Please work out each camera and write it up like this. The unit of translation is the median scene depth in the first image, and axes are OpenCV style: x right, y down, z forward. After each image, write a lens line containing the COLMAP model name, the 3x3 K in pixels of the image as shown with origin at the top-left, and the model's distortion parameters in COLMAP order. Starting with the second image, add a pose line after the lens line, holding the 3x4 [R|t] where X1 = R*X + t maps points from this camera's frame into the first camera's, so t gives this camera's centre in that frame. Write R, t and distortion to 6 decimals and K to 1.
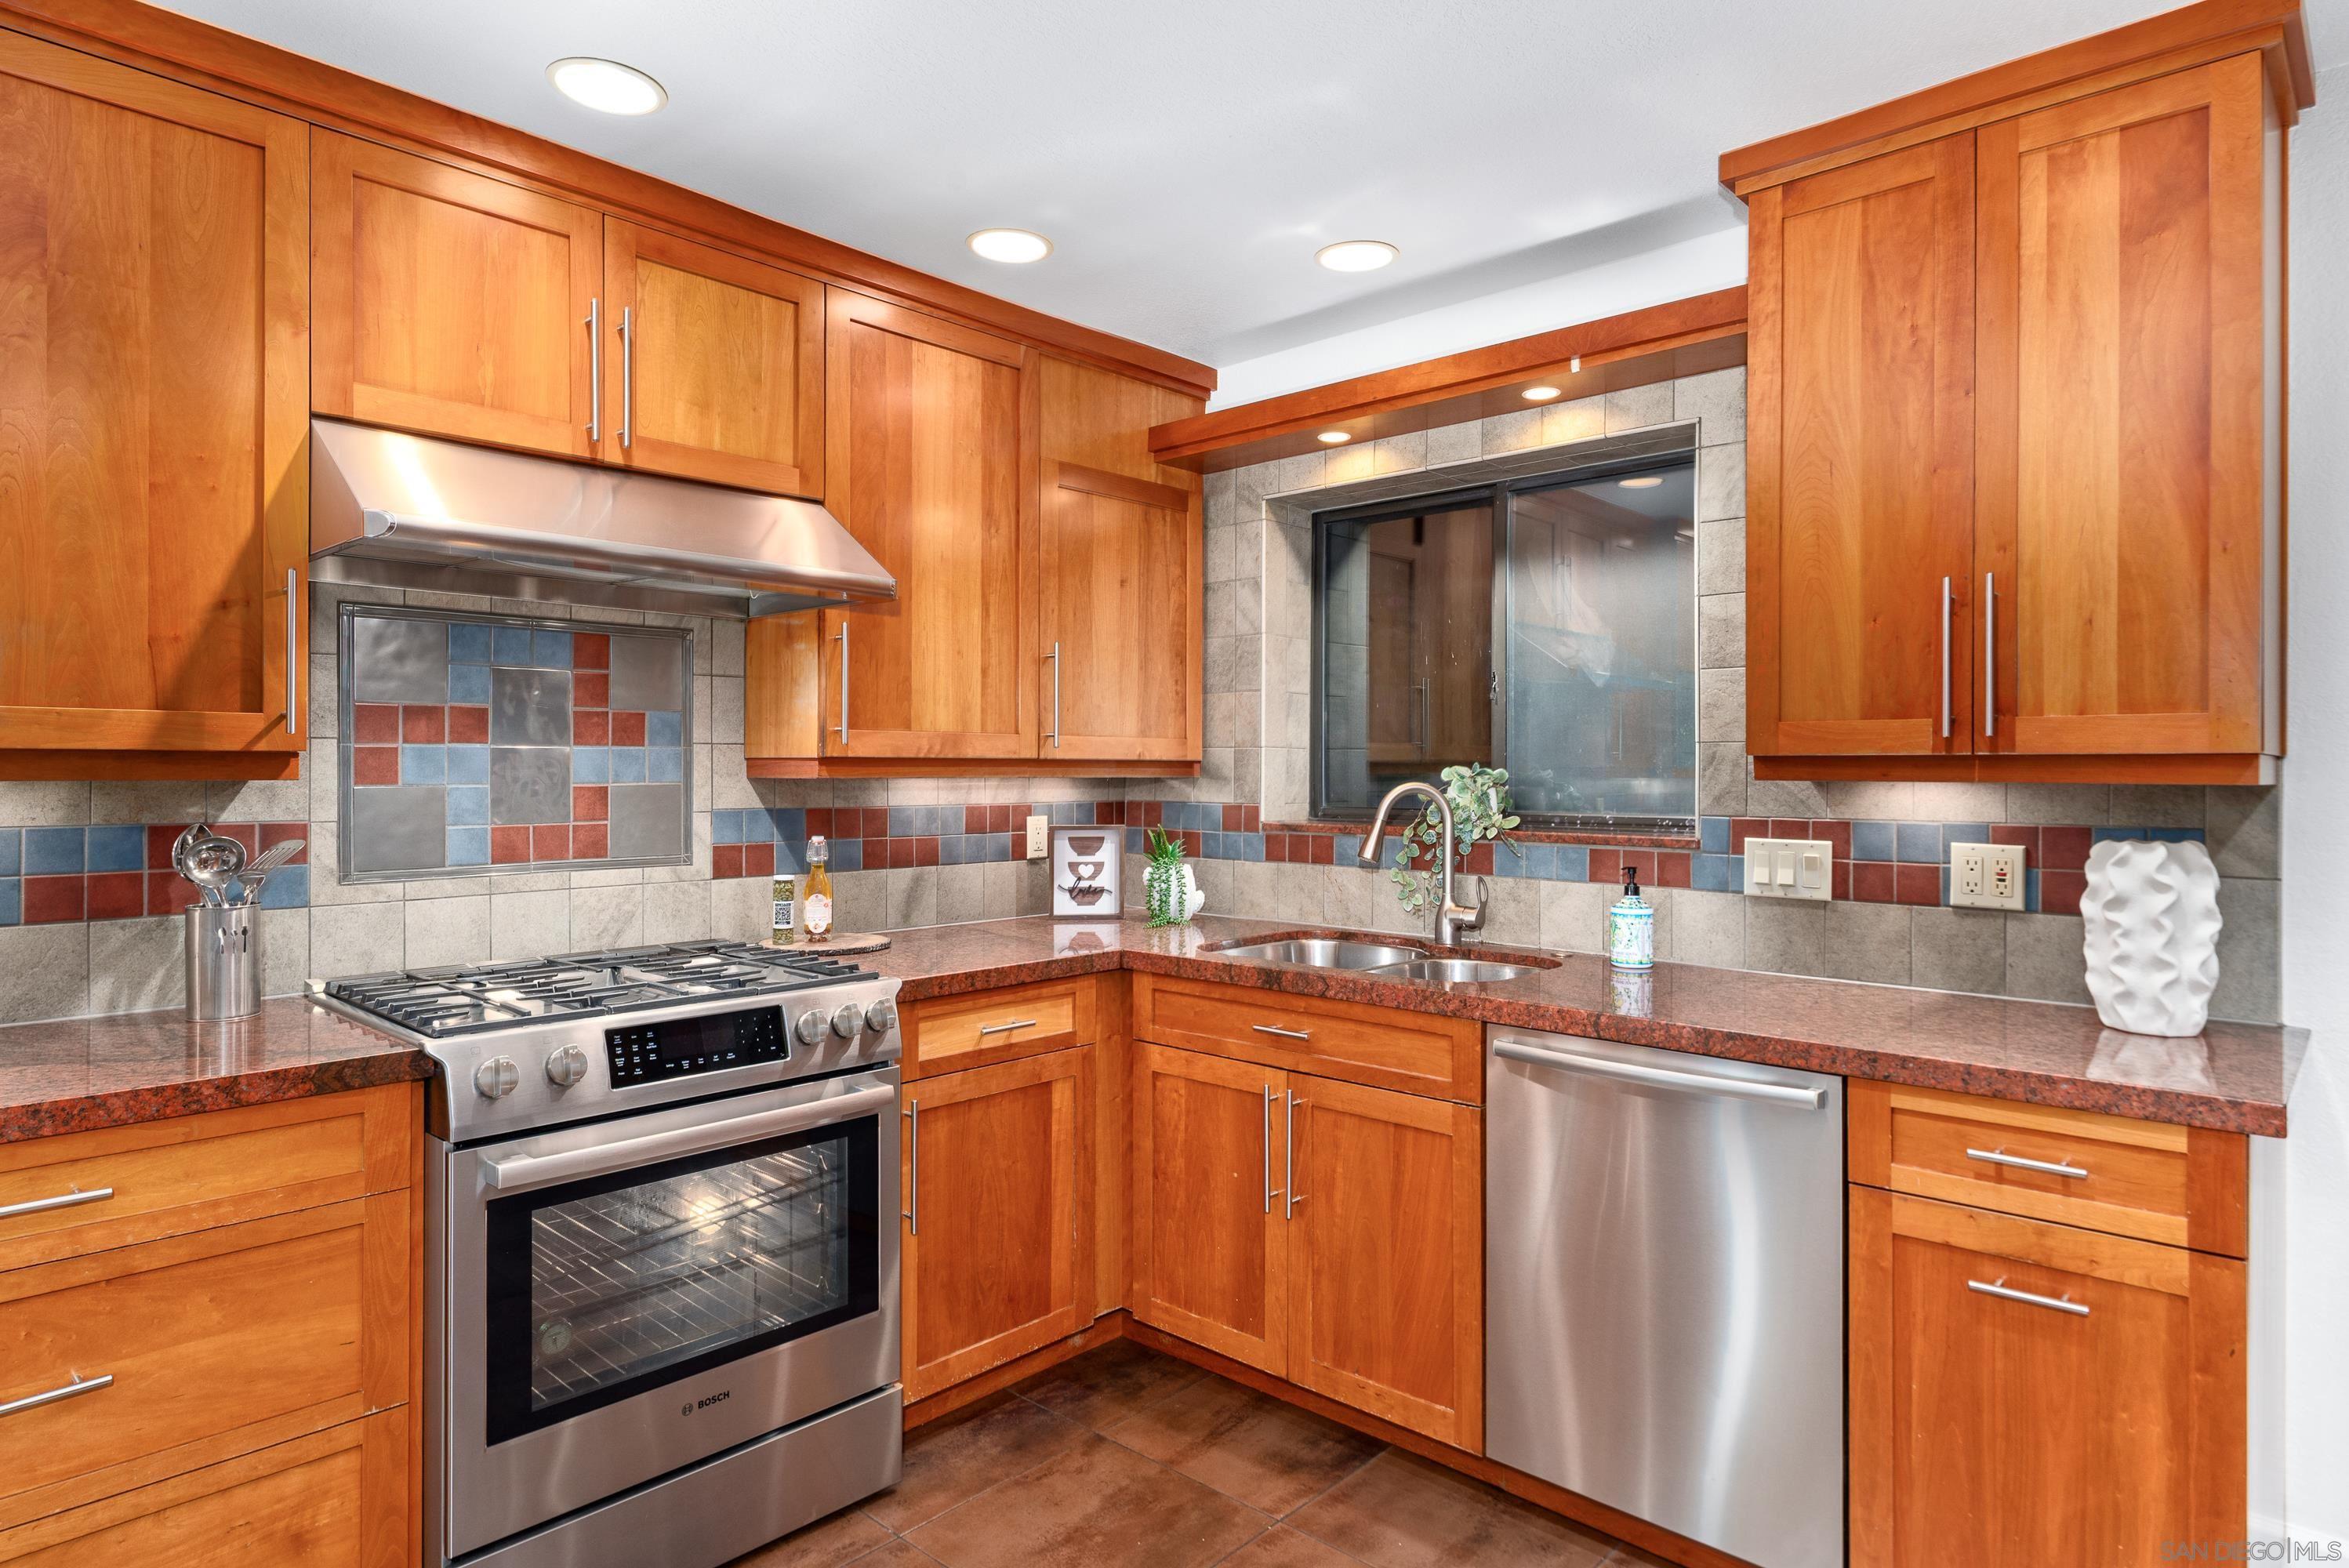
lens RADIAL K [[1319.9, 0, 1194.6], [0, 1319.9, 777.2], [0, 0, 1]] dist [0.001145, -0.001472]
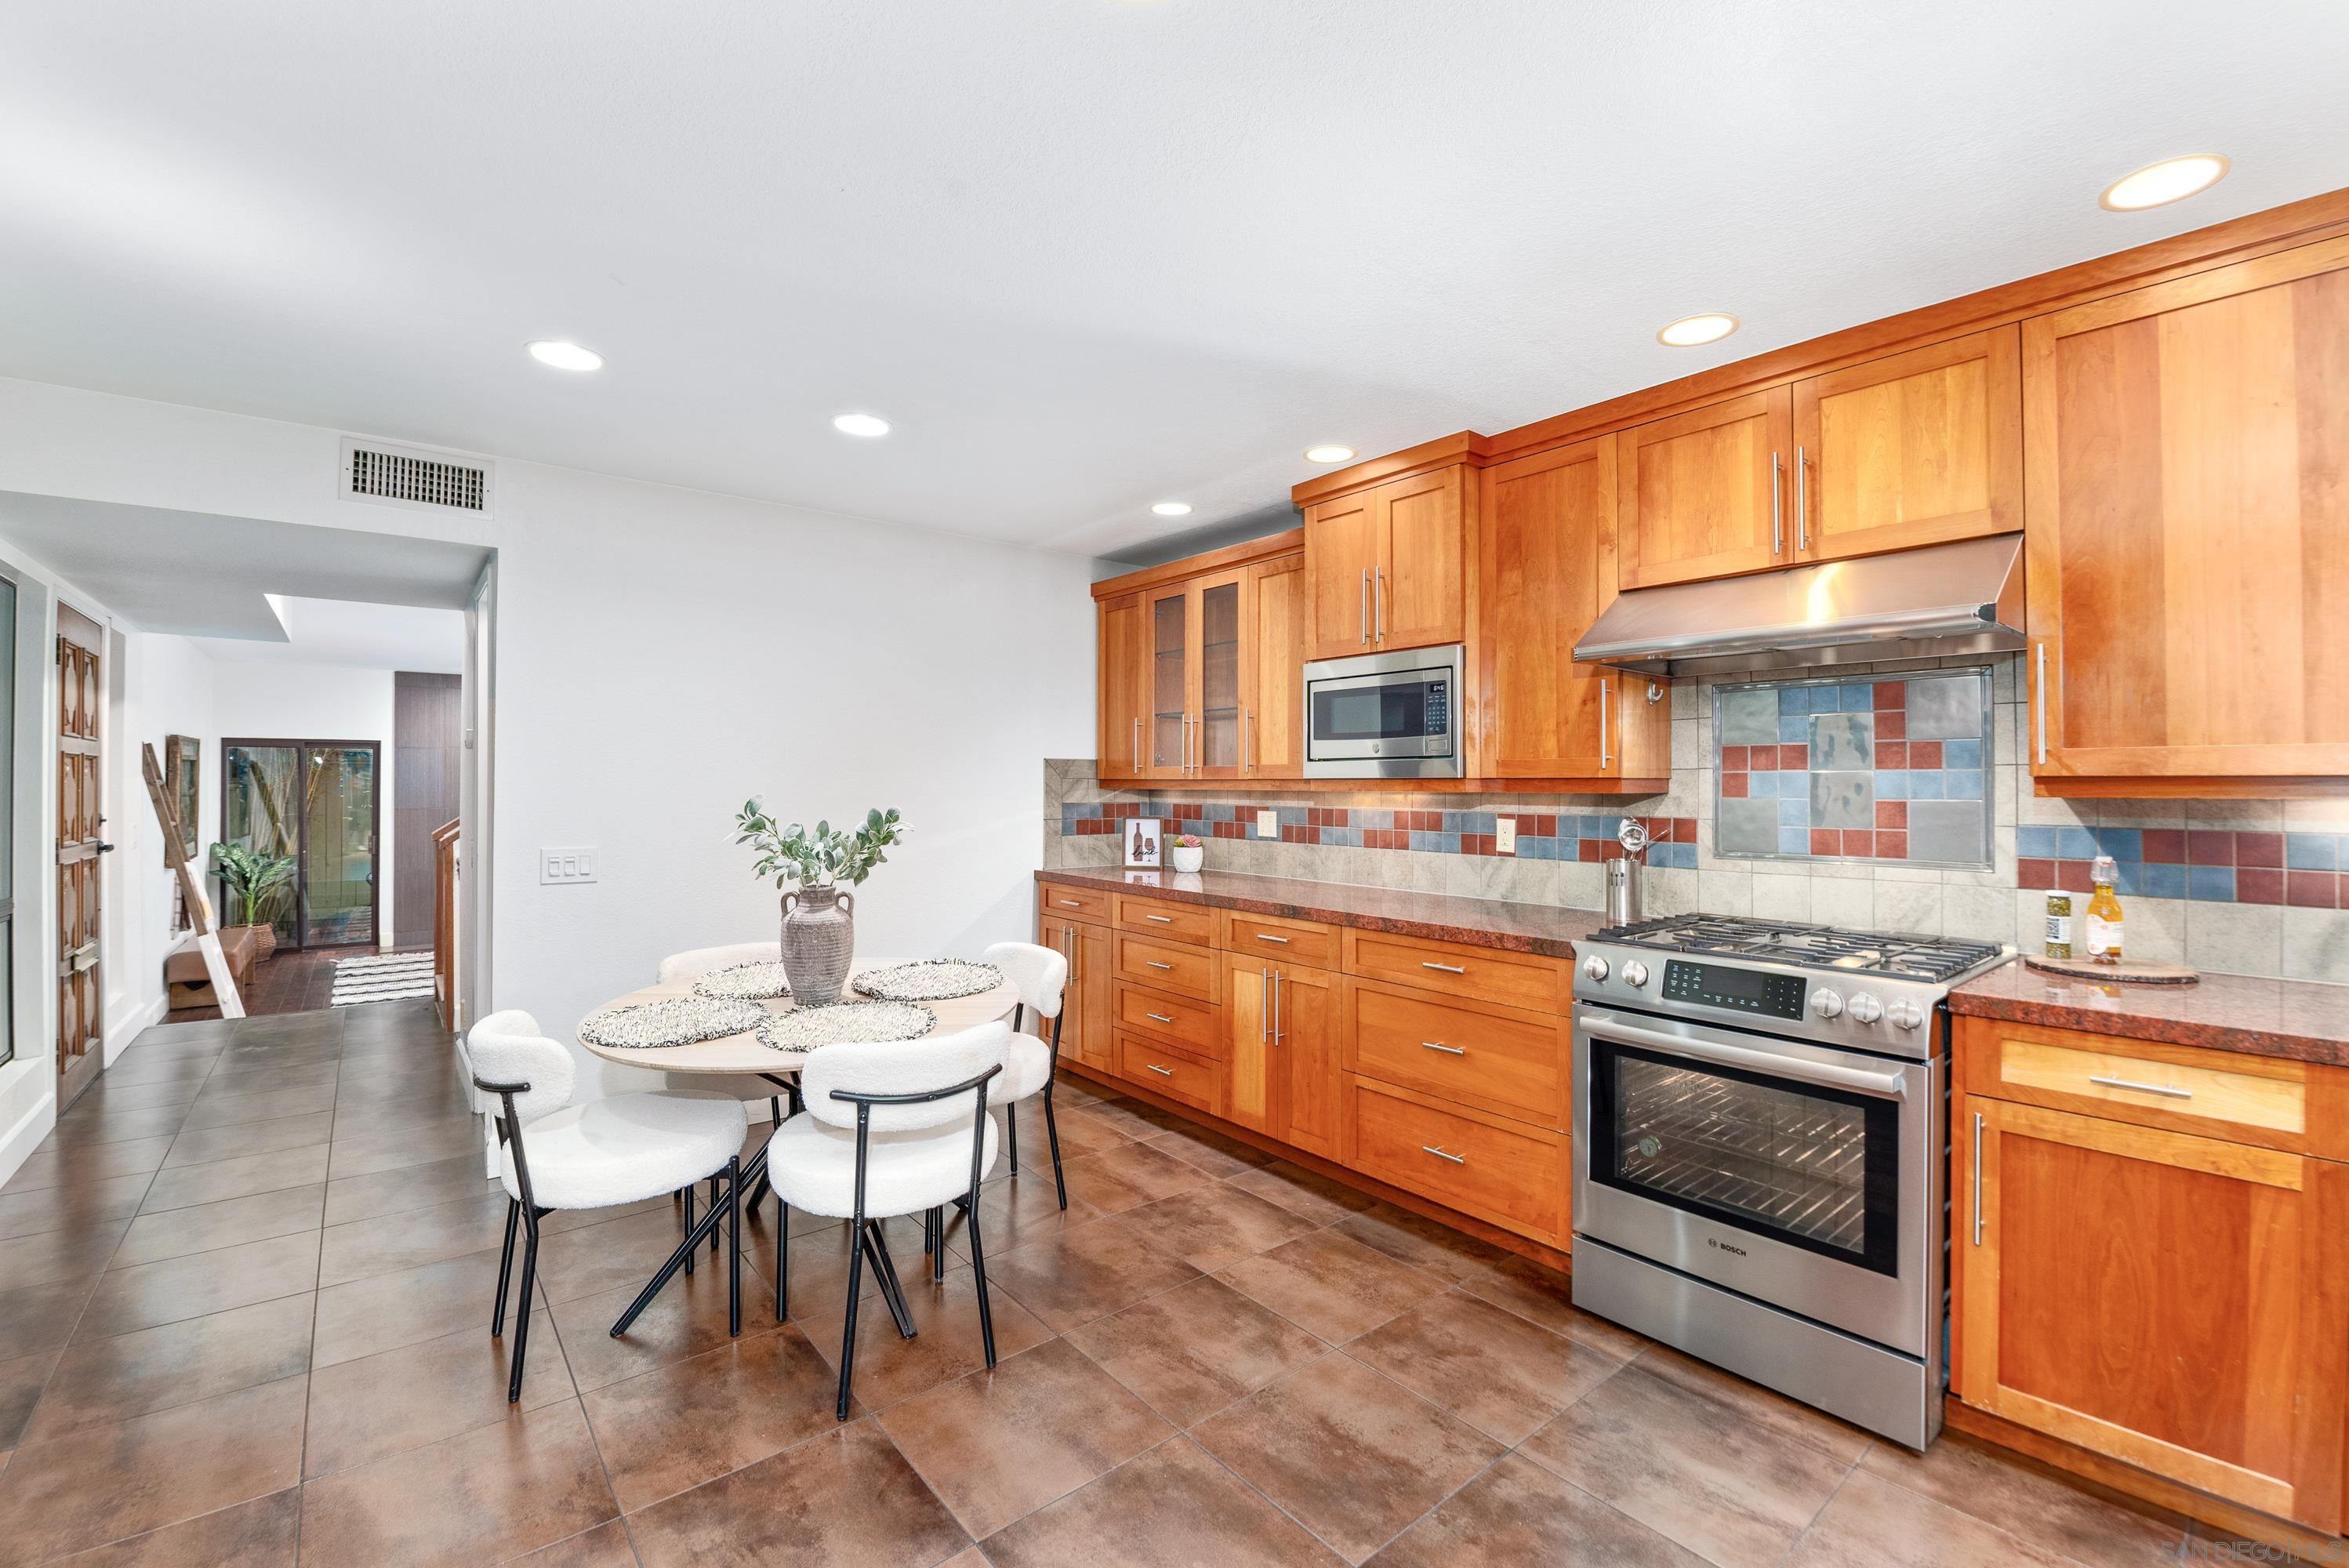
lens RADIAL K [[1003.2, 0, 1205.8], [0, 1003.2, 780.1], [0, 0, 1]] dist [-0.000933, -0.009847]
pose [[-0.121593, -0.003852, -0.992573, 0.590081], [-0.005668, 0.999979, -0.003186, -0.006841], [0.992564, 0.005238, -0.121612, 0.468974]]
